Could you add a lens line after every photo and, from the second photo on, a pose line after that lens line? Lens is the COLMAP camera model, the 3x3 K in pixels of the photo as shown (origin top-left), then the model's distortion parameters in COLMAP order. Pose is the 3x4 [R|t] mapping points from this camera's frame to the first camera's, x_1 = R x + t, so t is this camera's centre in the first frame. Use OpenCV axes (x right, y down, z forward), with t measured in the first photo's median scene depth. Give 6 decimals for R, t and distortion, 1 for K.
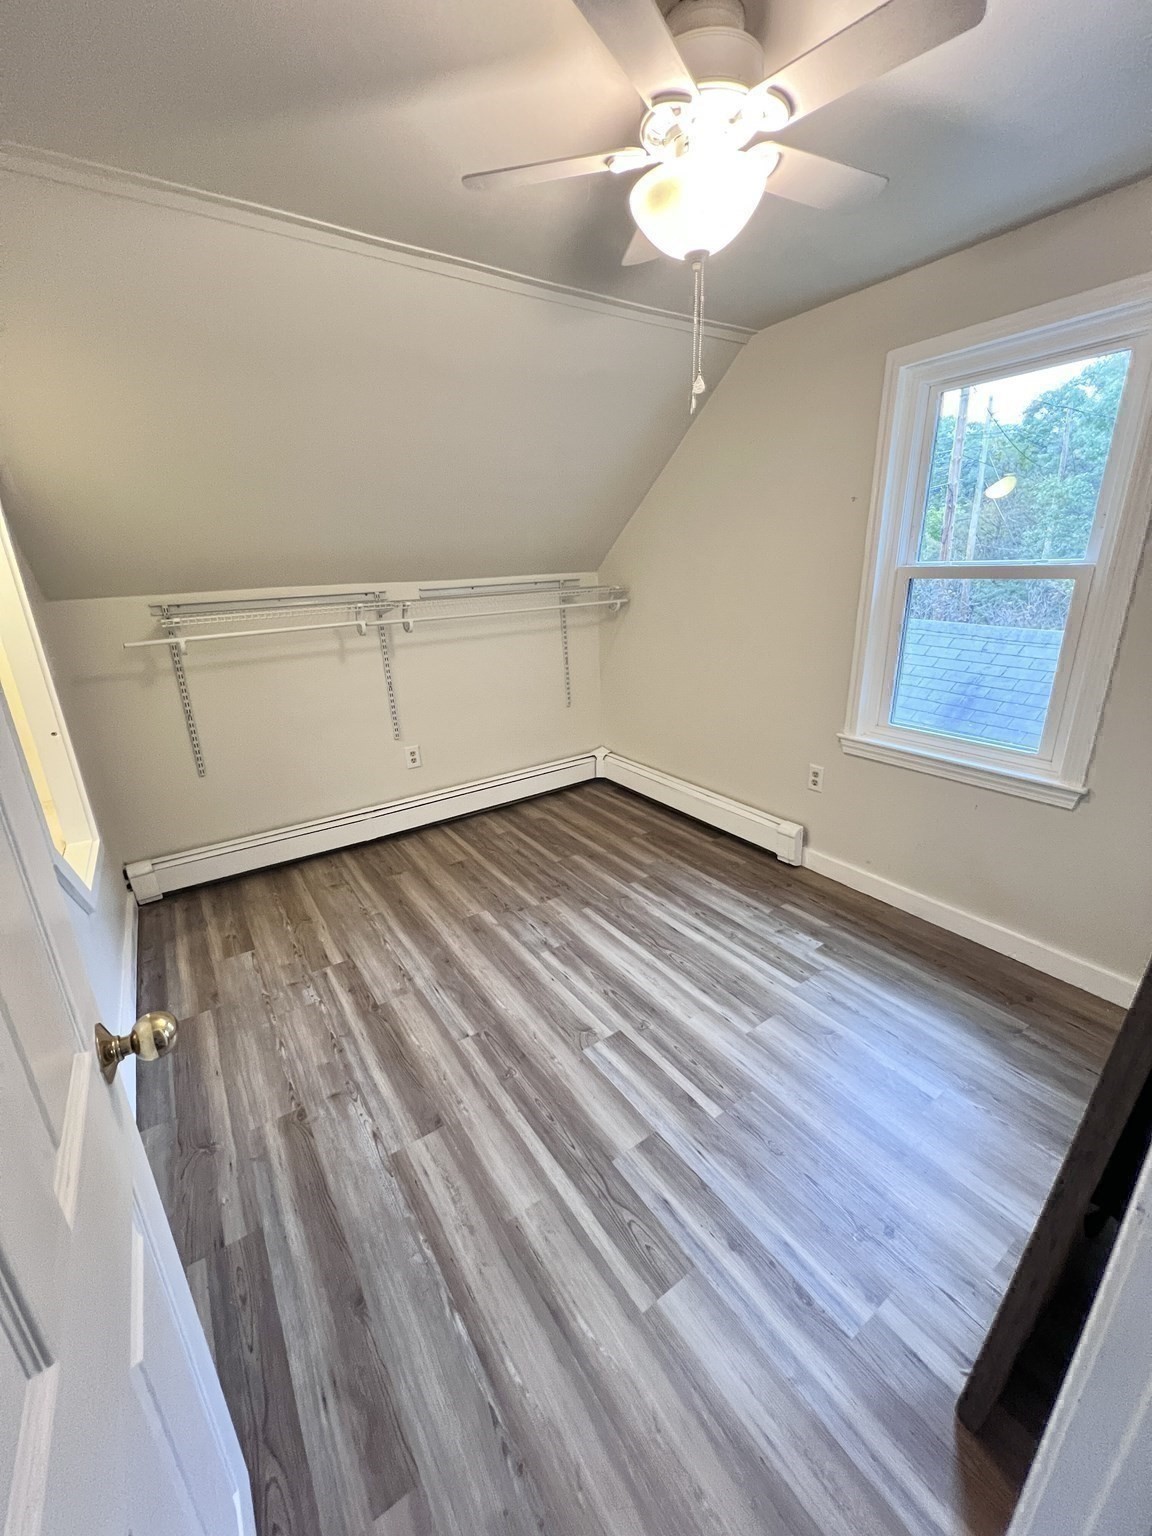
lens RADIAL K [[612.7, 0, 576.0], [0, 612.7, 768.0], [0, 0, 1]] dist [-0.002020, 0.000034]
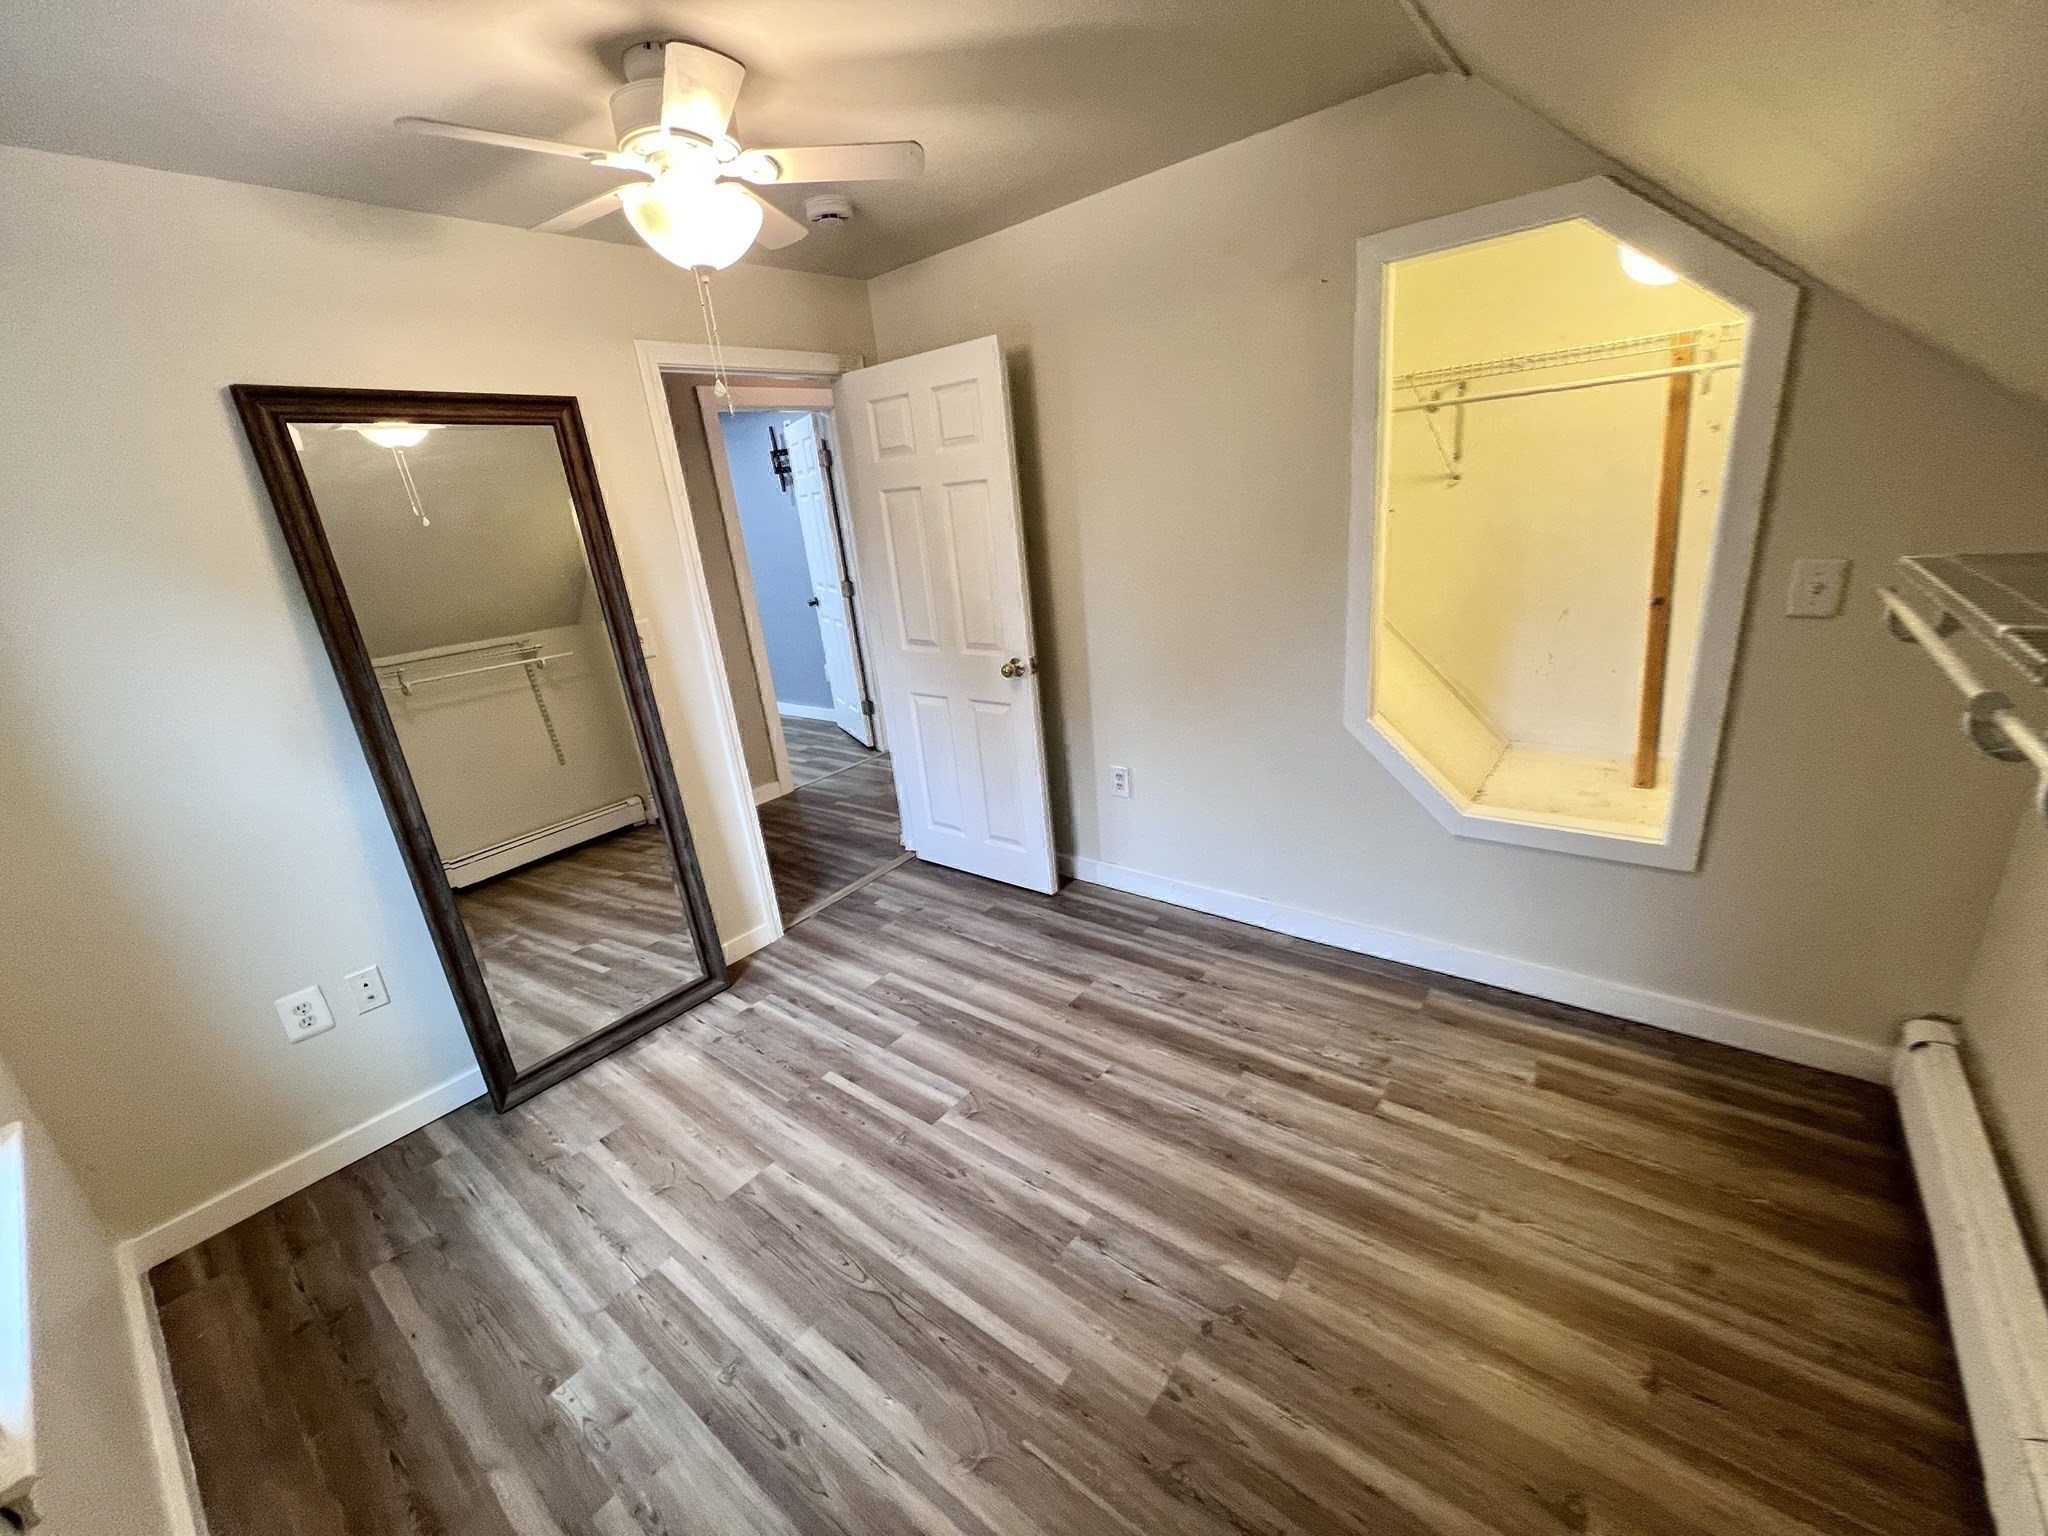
lens RADIAL K [[825.8, 0, 1024.0], [0, 825.8, 768.0], [0, 0, 1]] dist [-0.003215, 0.001077]
pose [[-0.946737, 0.212674, -0.241784, 0.105926], [0.026564, 0.799885, 0.599565, -0.523599], [0.320911, 0.561207, -0.762930, 1.421911]]
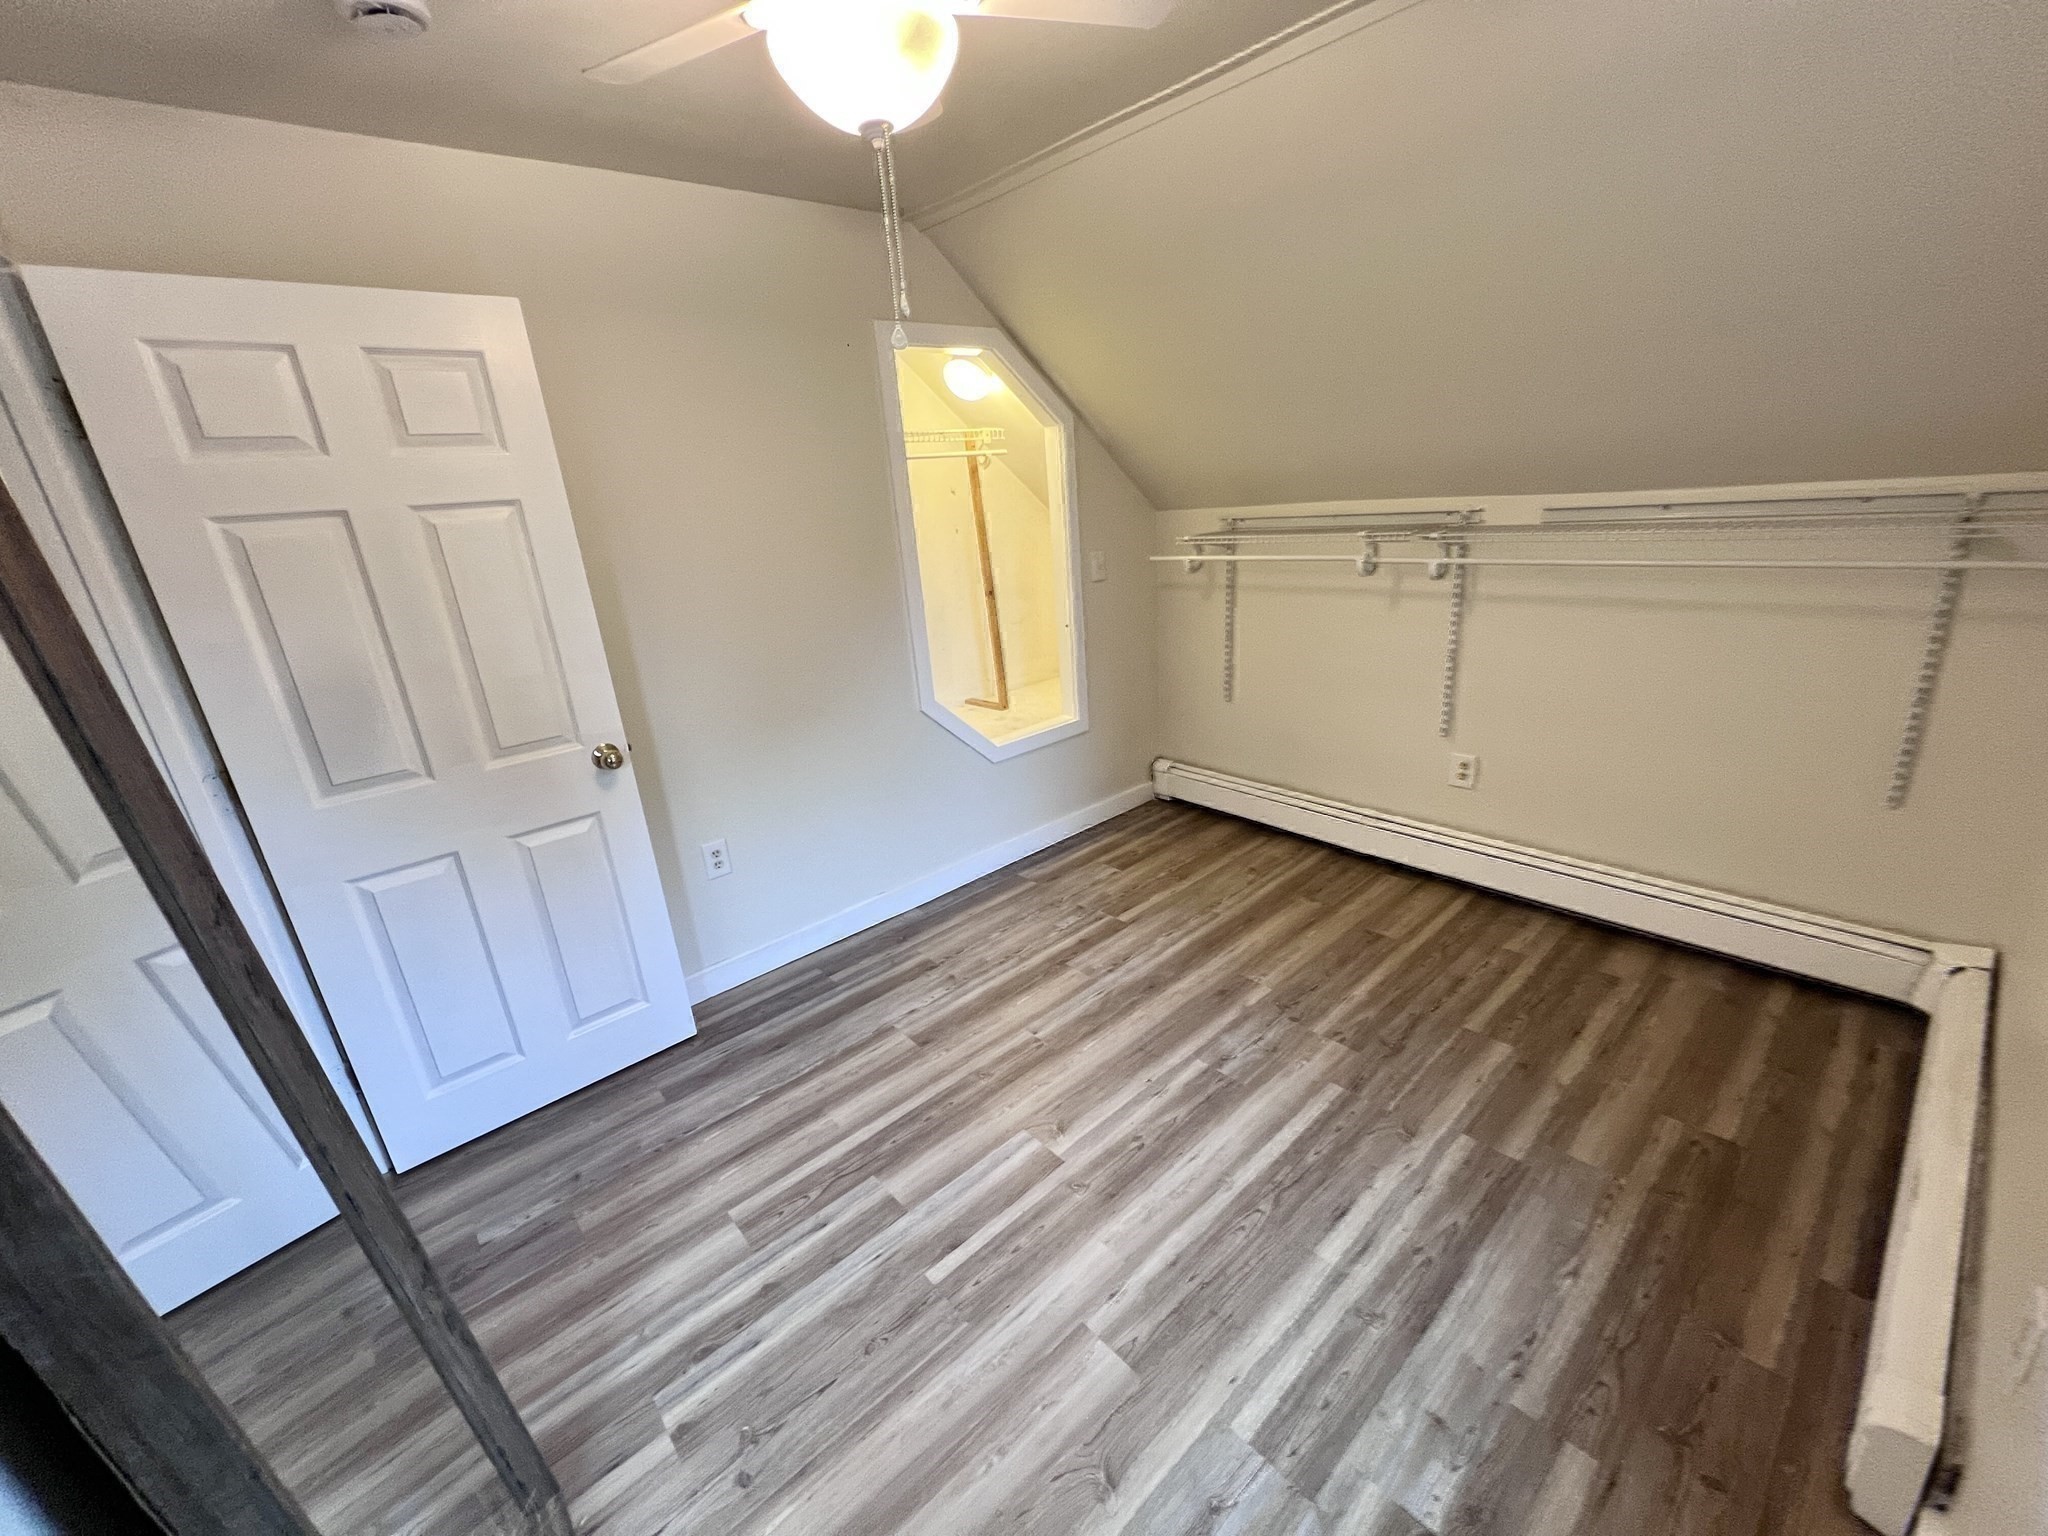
lens RADIAL K [[816.9, 0, 1021.6], [0, 816.9, 771.2], [0, 0, 1]] dist [-0.002020, 0.000034]
pose [[0.123751, 0.352415, -0.927626, 0.718675], [-0.248074, 0.916115, 0.314948, -0.263594], [0.960804, 0.191145, 0.200795, 0.589820]]
